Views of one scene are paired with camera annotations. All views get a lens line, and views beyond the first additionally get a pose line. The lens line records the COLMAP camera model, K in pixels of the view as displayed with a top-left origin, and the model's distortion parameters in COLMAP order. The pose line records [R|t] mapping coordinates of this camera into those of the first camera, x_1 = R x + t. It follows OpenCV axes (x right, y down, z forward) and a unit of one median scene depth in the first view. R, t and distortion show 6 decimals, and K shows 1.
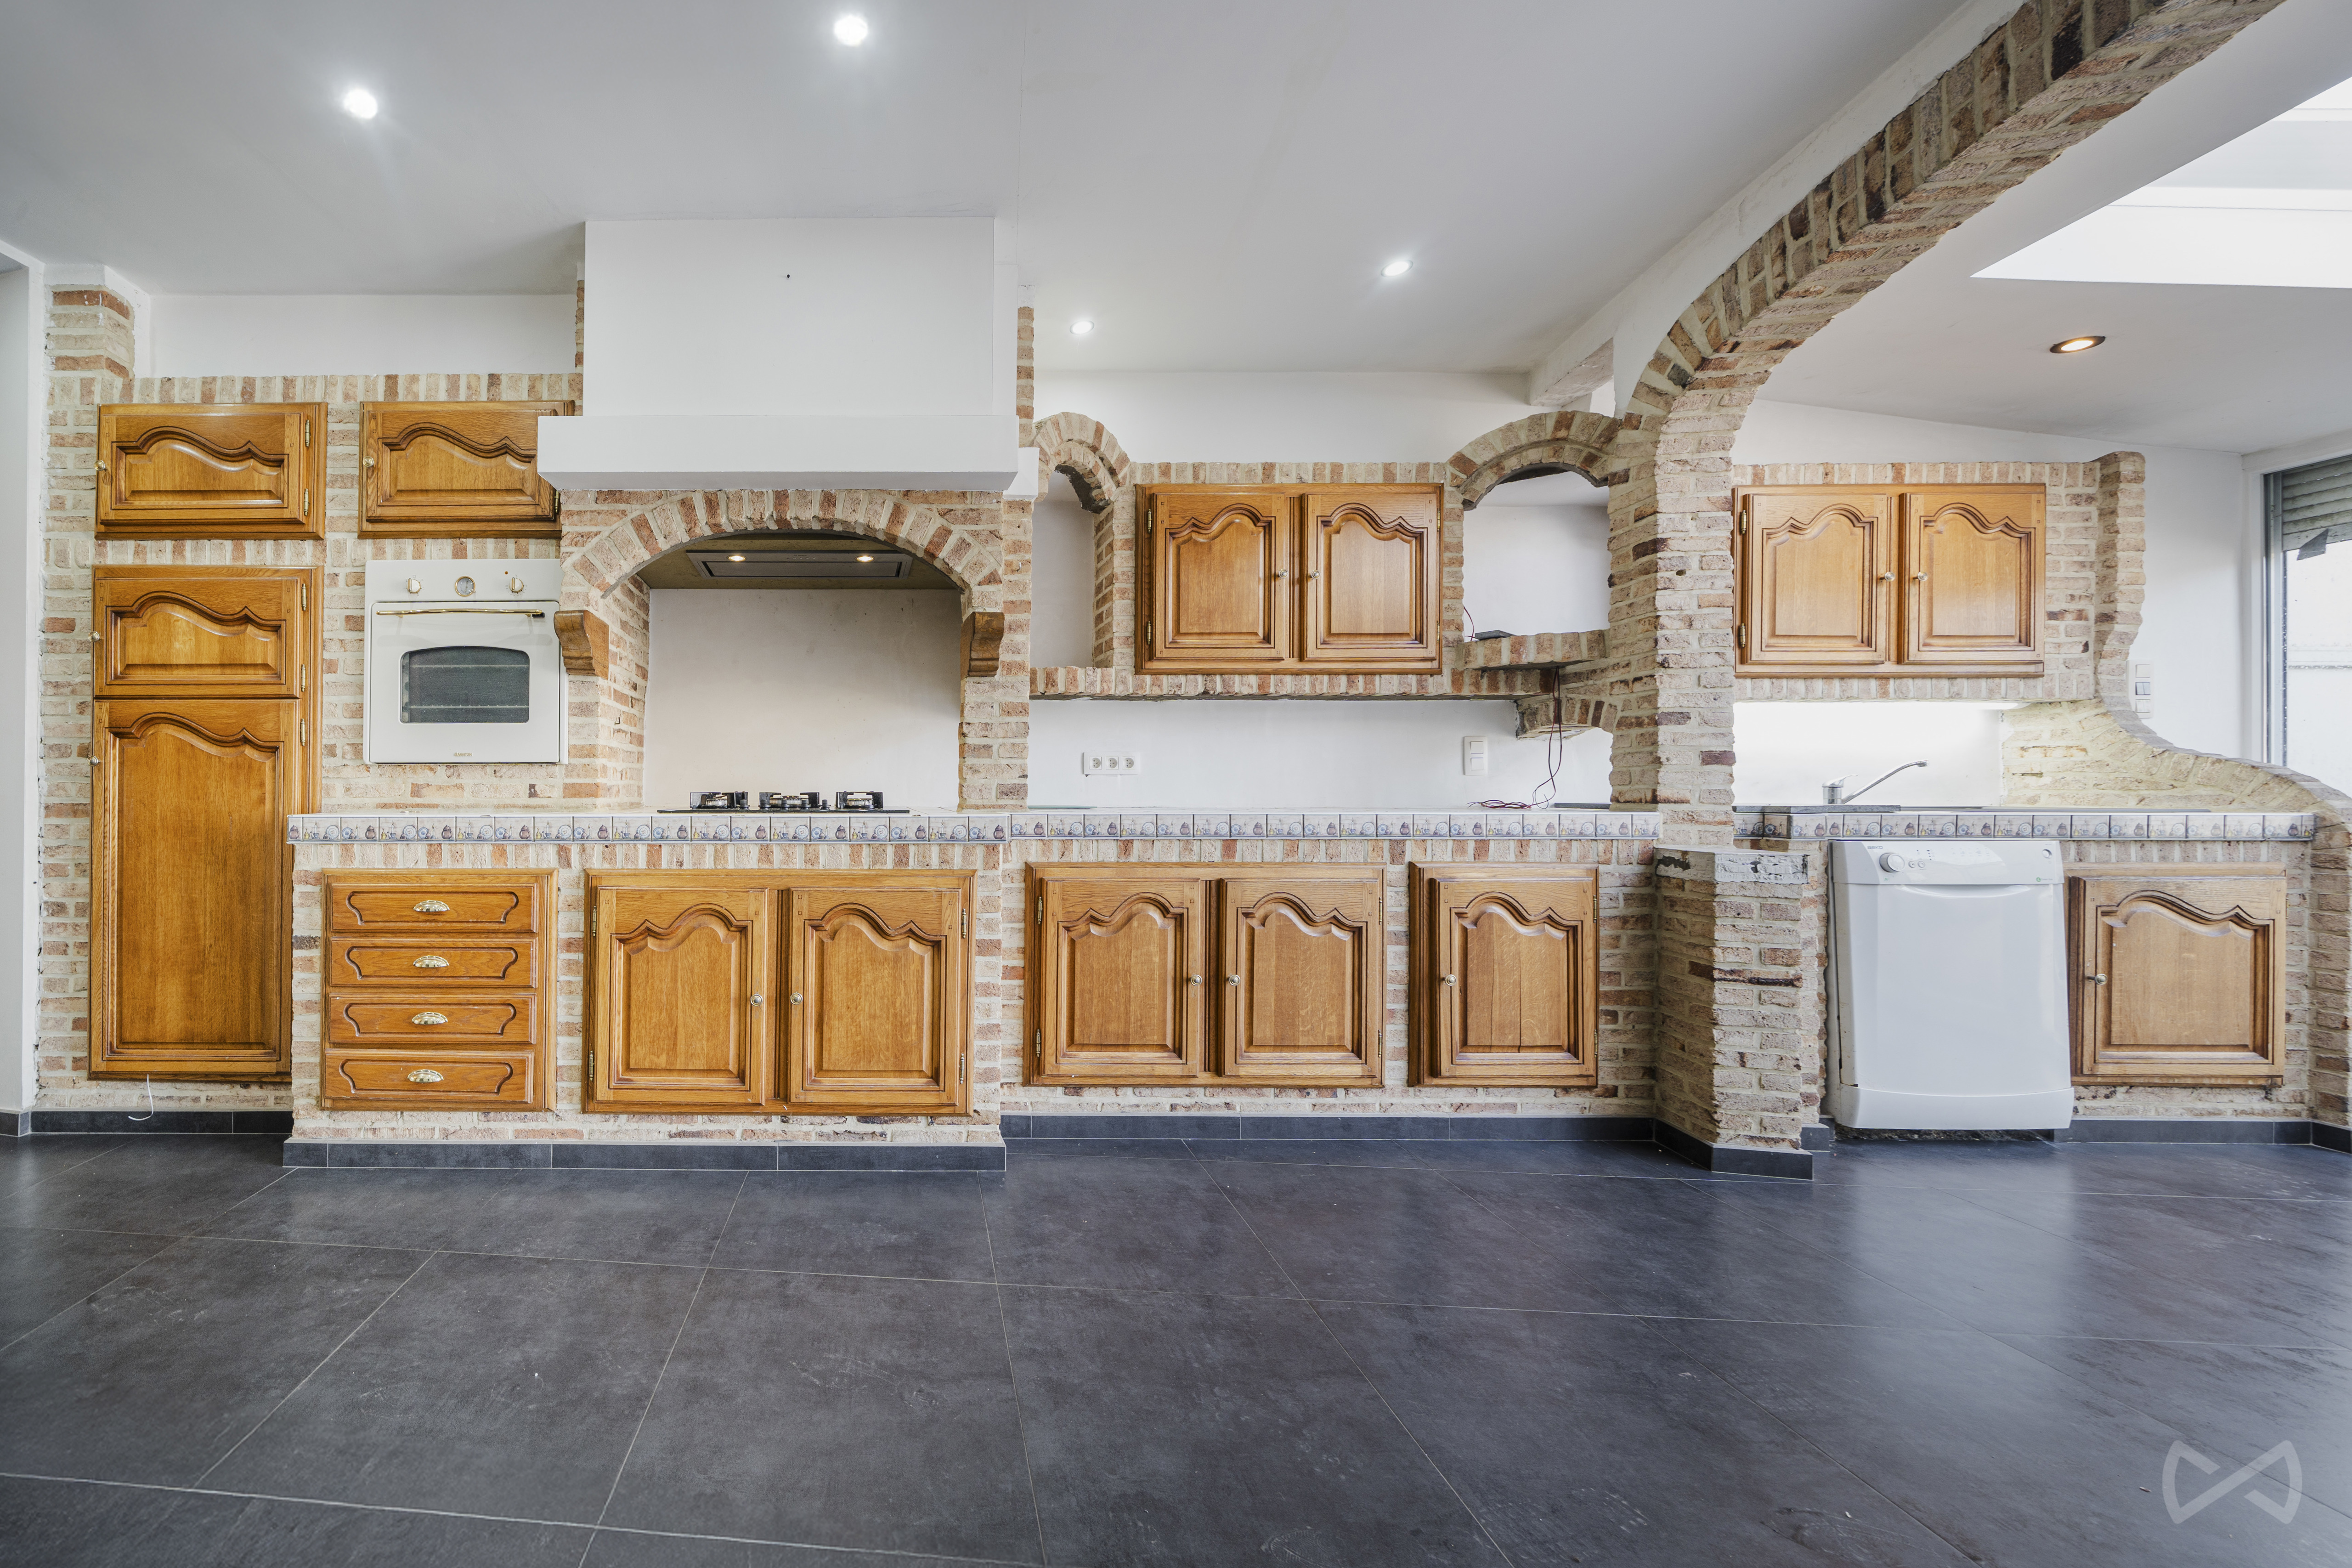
lens RADIAL K [[802.0, 0, 836.4], [0, 802.0, 782.0], [0, 0, 1]] dist [-0.005277, 0.000128]
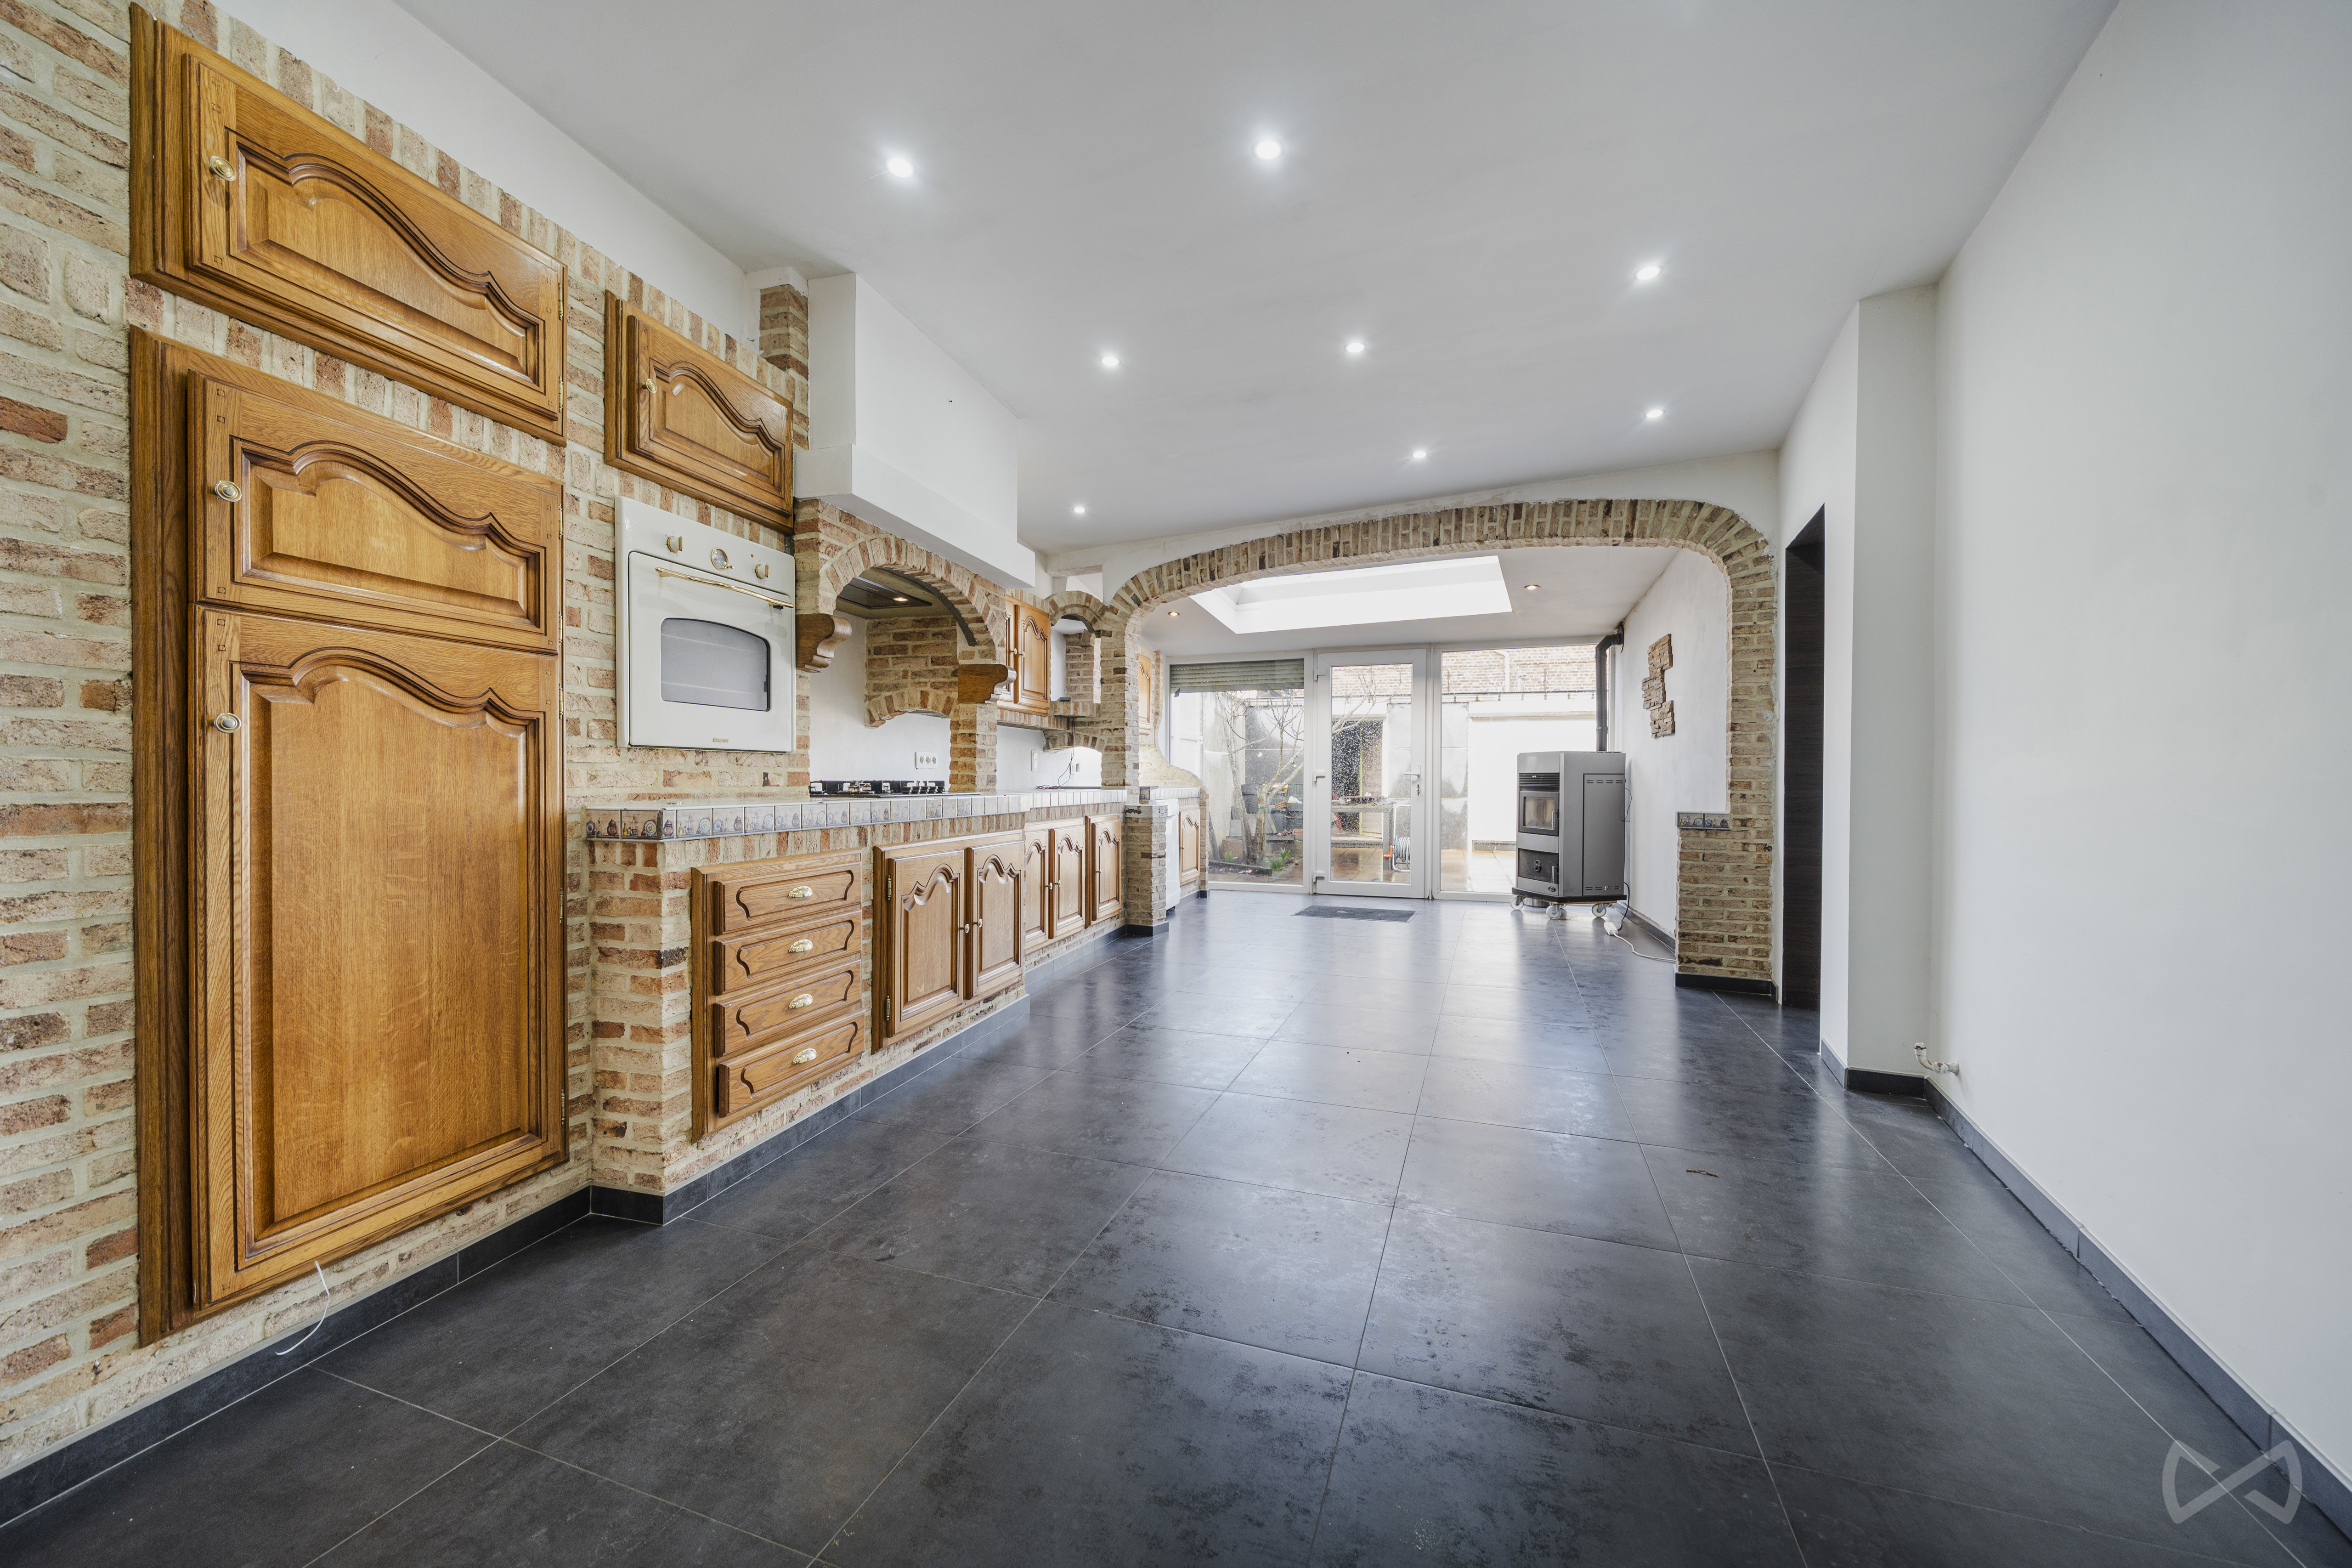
lens RADIAL K [[864.3, 0, 1182.0], [0, 864.3, 787.3], [0, 0, 1]] dist [0.000652, 0.000029]
pose [[0.256202, -0.007694, 0.966593, -1.296765], [-0.009194, 0.999904, 0.010396, 0.005031], [-0.966579, -0.011550, 0.256107, 0.222111]]
